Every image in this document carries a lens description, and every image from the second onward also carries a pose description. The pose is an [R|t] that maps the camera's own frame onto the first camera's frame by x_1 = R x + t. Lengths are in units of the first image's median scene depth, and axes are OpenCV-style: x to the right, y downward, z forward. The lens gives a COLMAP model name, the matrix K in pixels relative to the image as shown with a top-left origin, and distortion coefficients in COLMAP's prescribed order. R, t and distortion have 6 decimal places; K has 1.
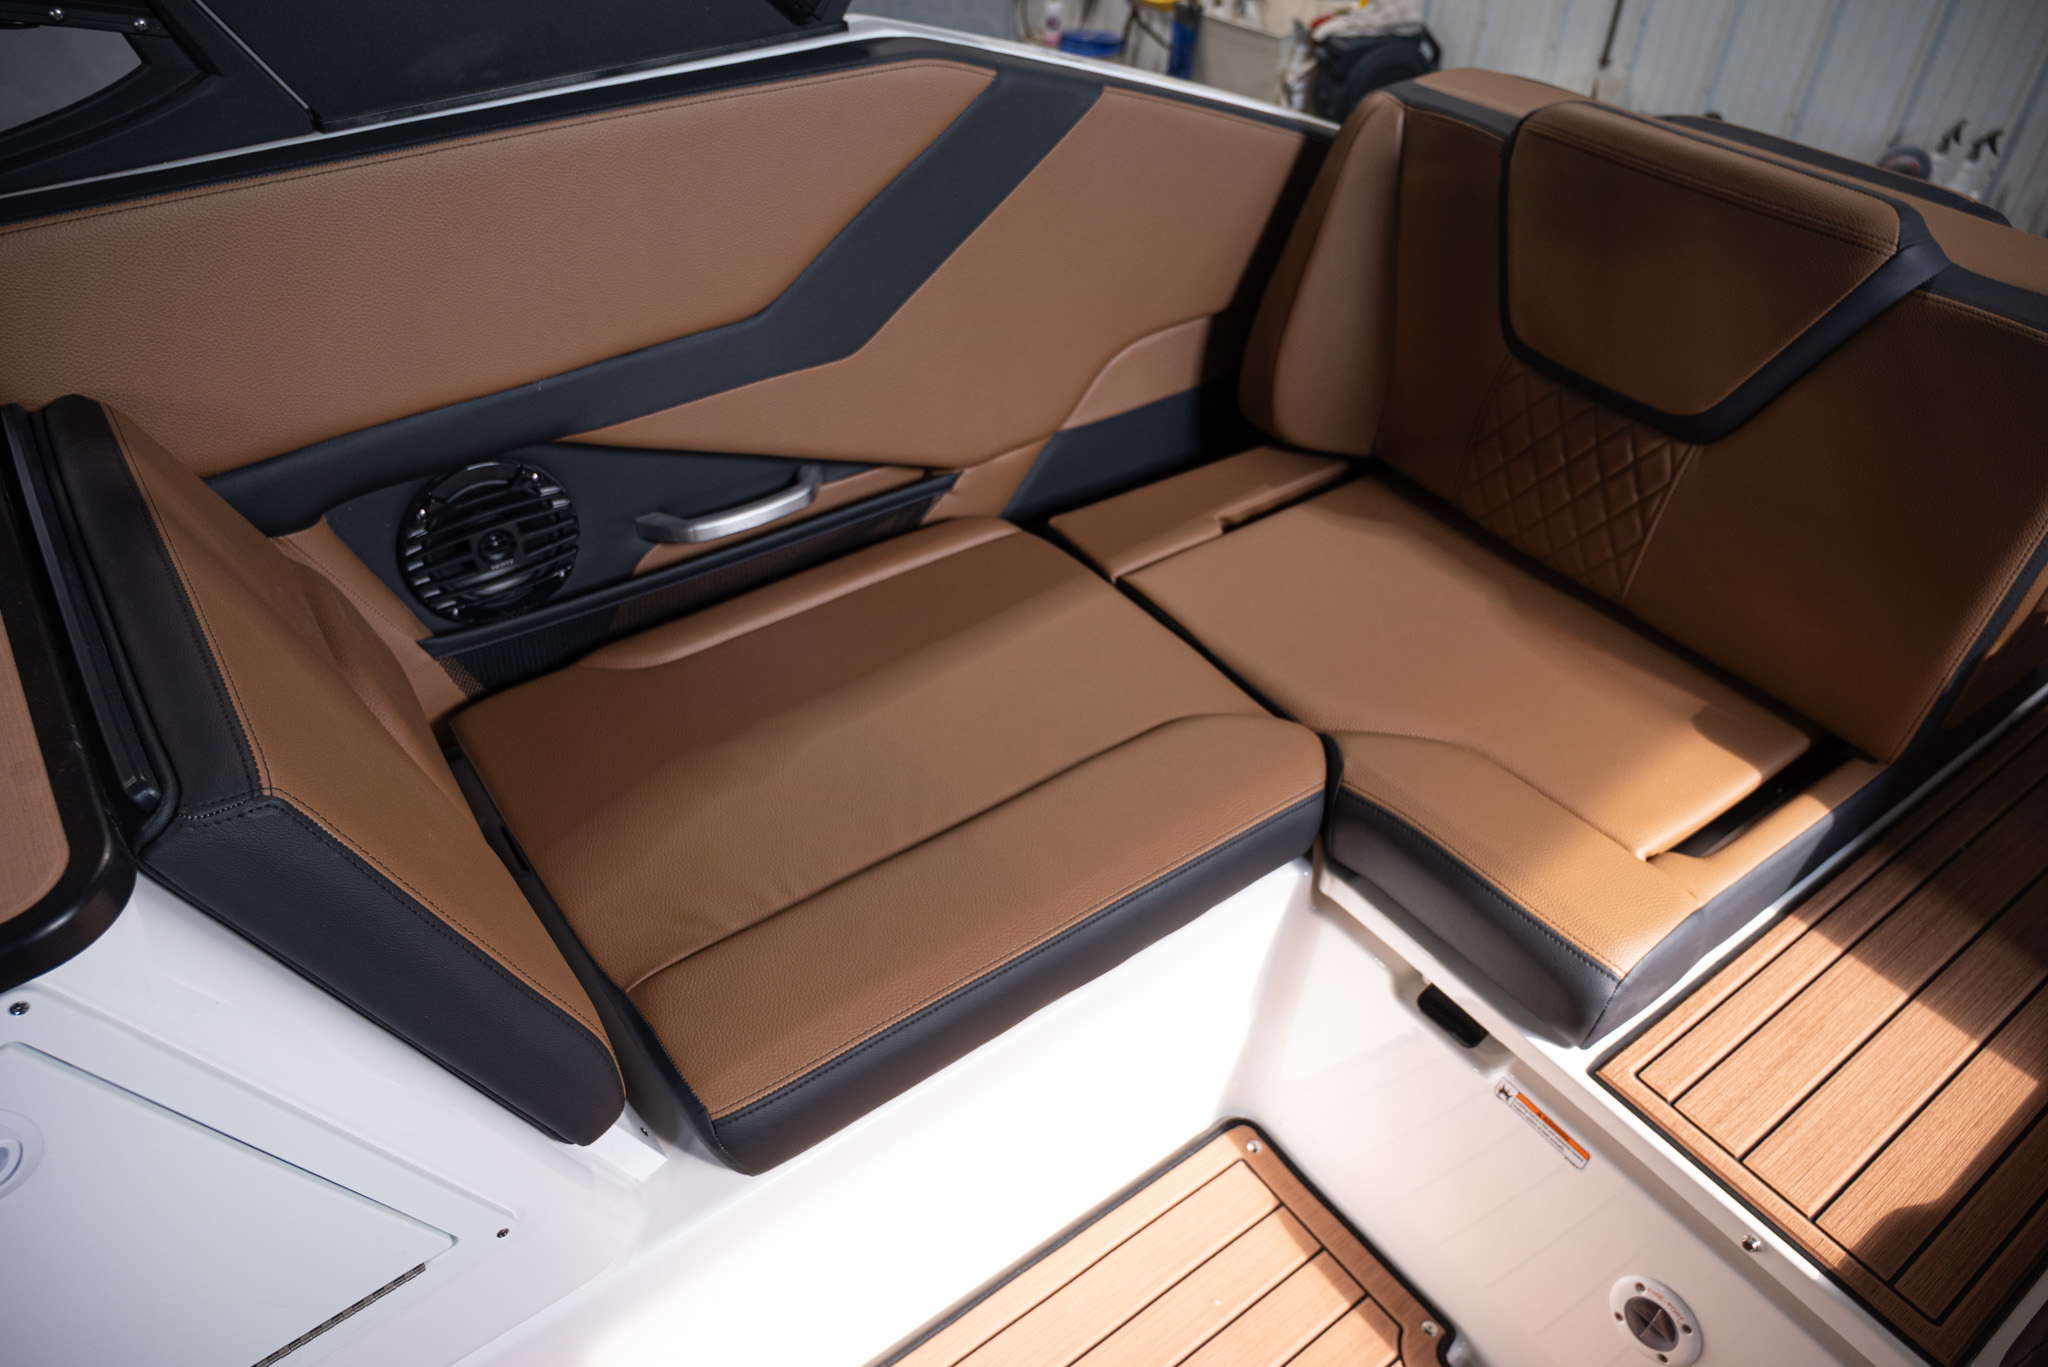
lens RADIAL K [[1377.4, 0, 1024.0], [0, 1377.4, 683.5], [0, 0, 1]] dist [-0.003089, -0.005584]
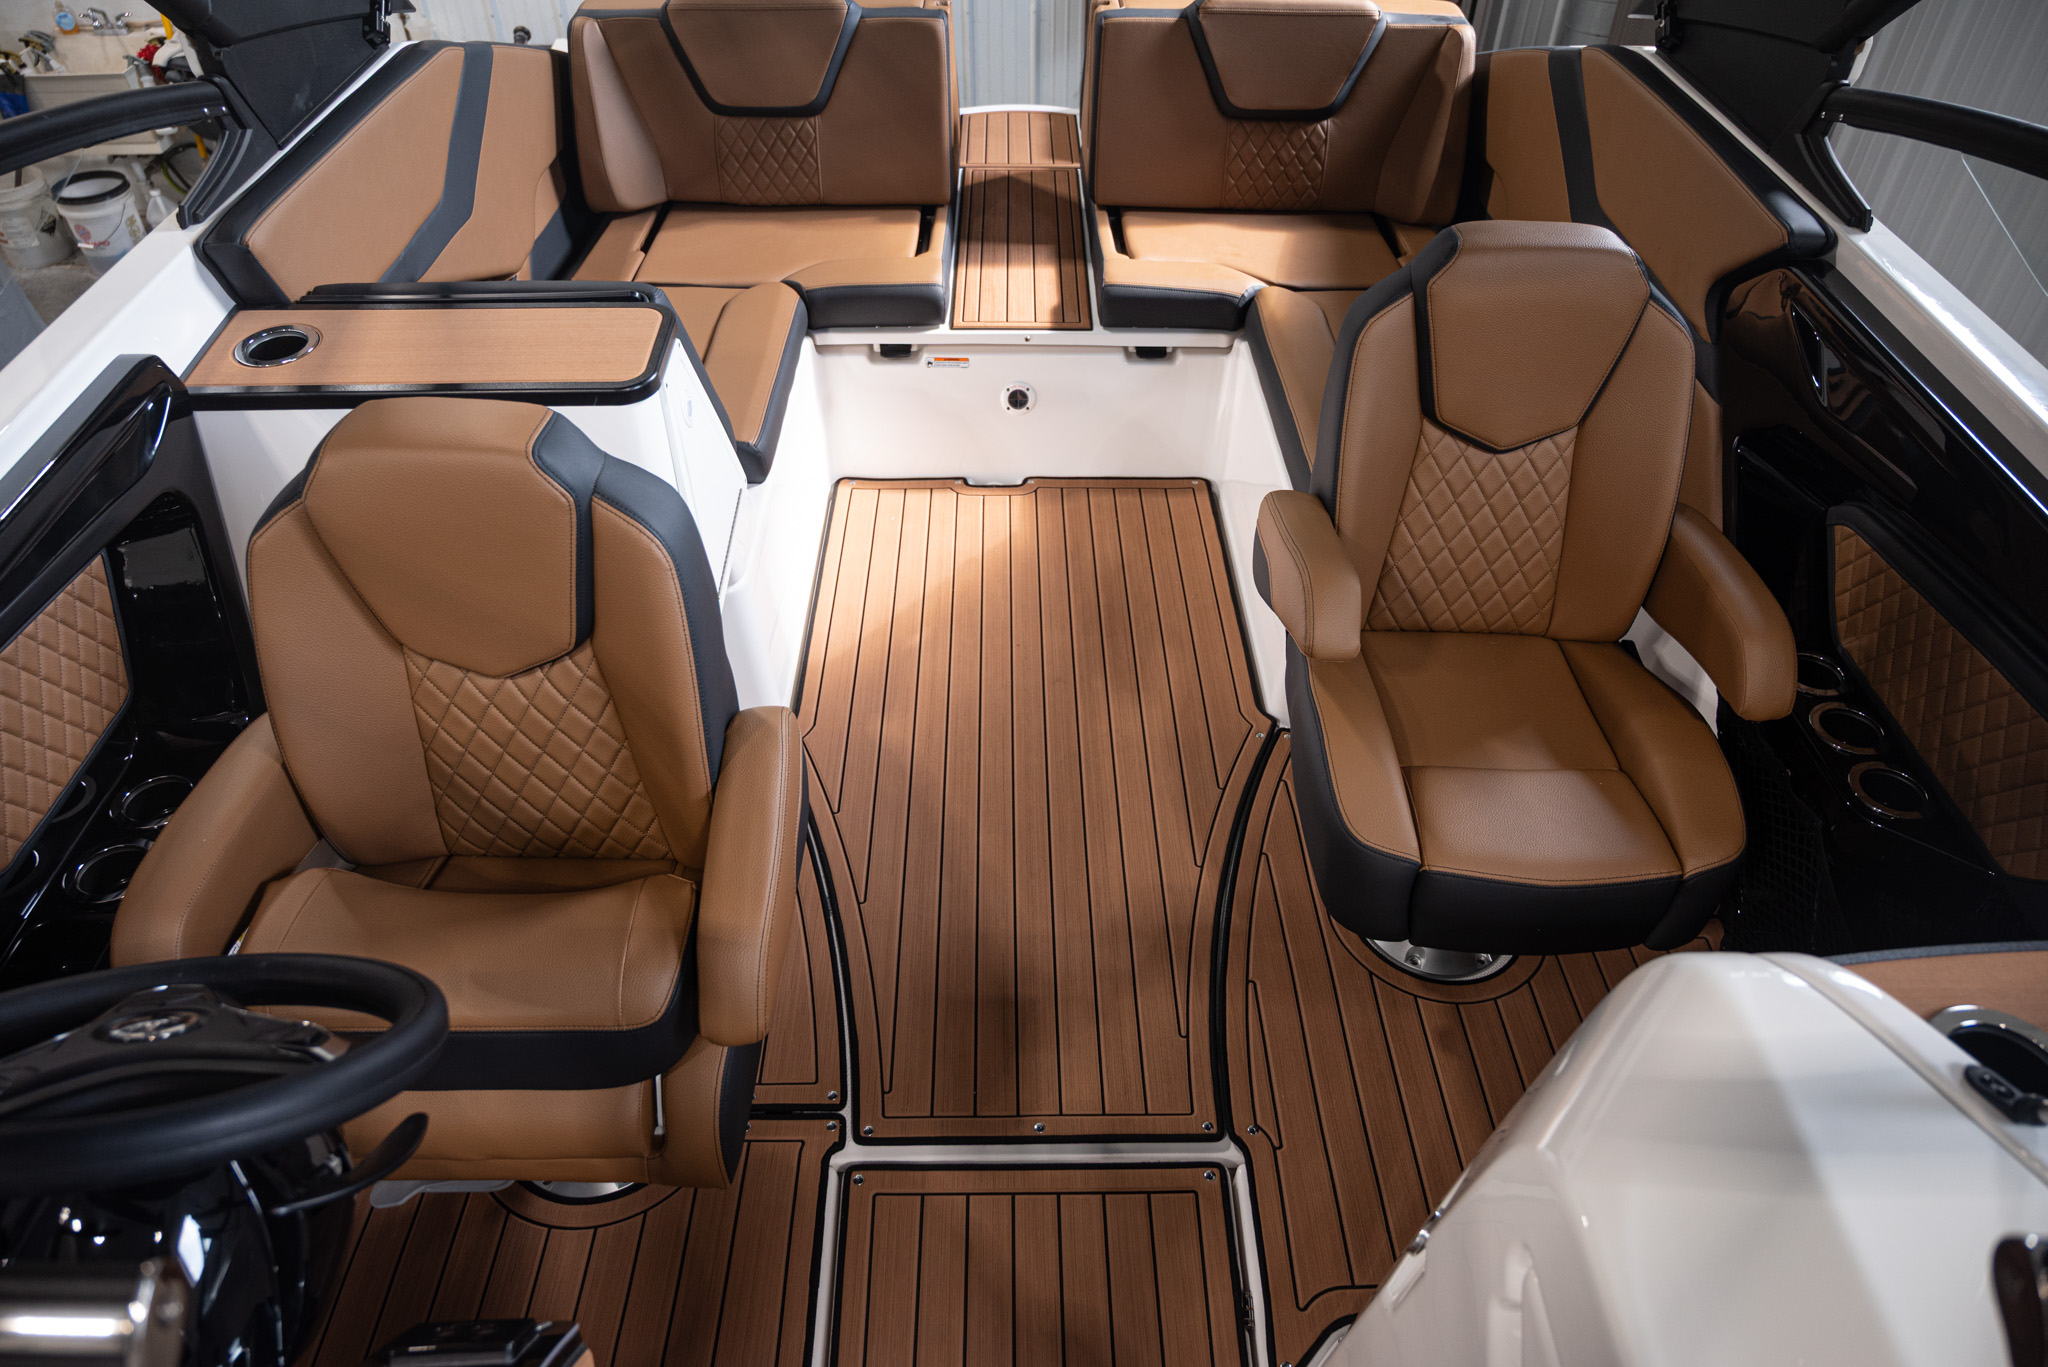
lens RADIAL K [[1377.4, 0, 1024.0], [0, 1377.4, 683.5], [0, 0, 1]] dist [-0.003089, -0.005584]
pose [[0.587980, -0.546362, 0.596463, -1.195525], [0.535143, 0.815704, 0.219655, 0.280825], [-0.606549, 0.190041, 0.772000, -0.803879]]
